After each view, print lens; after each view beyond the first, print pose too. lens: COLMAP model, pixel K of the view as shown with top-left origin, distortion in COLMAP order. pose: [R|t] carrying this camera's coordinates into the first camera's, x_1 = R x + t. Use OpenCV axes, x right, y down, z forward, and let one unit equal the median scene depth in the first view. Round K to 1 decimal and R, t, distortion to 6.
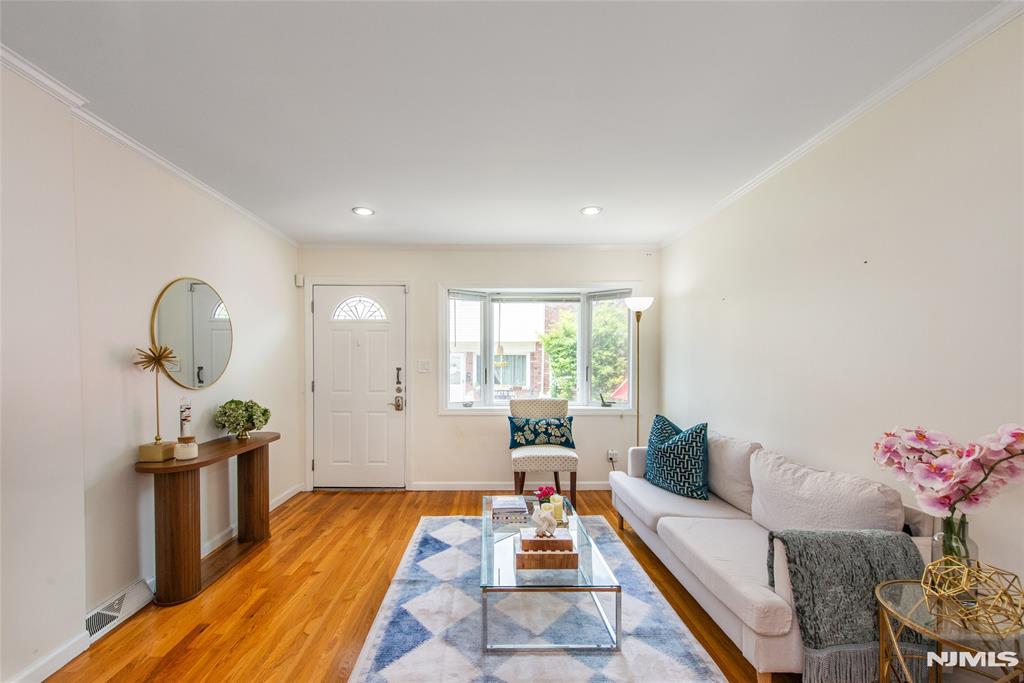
lens RADIAL K [[407.0, 0, 505.7], [0, 407.0, 366.0], [0, 0, 1]] dist [0.010625, -0.003846]
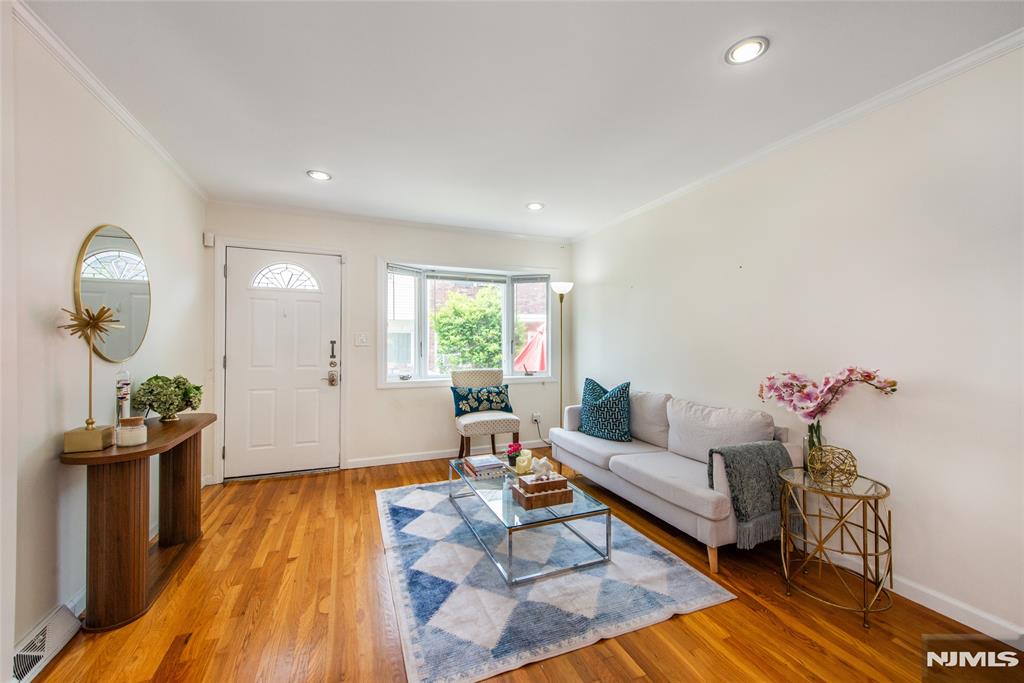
lens RADIAL K [[407.0, 0, 485.9], [0, 407.0, 338.5], [0, 0, 1]] dist [0.010625, -0.003846]
pose [[0.928608, 0.007972, 0.370976, -0.407548], [0.001749, 0.999664, -0.025860, 0.034476], [-0.371058, 0.024663, 0.928282, -0.029408]]
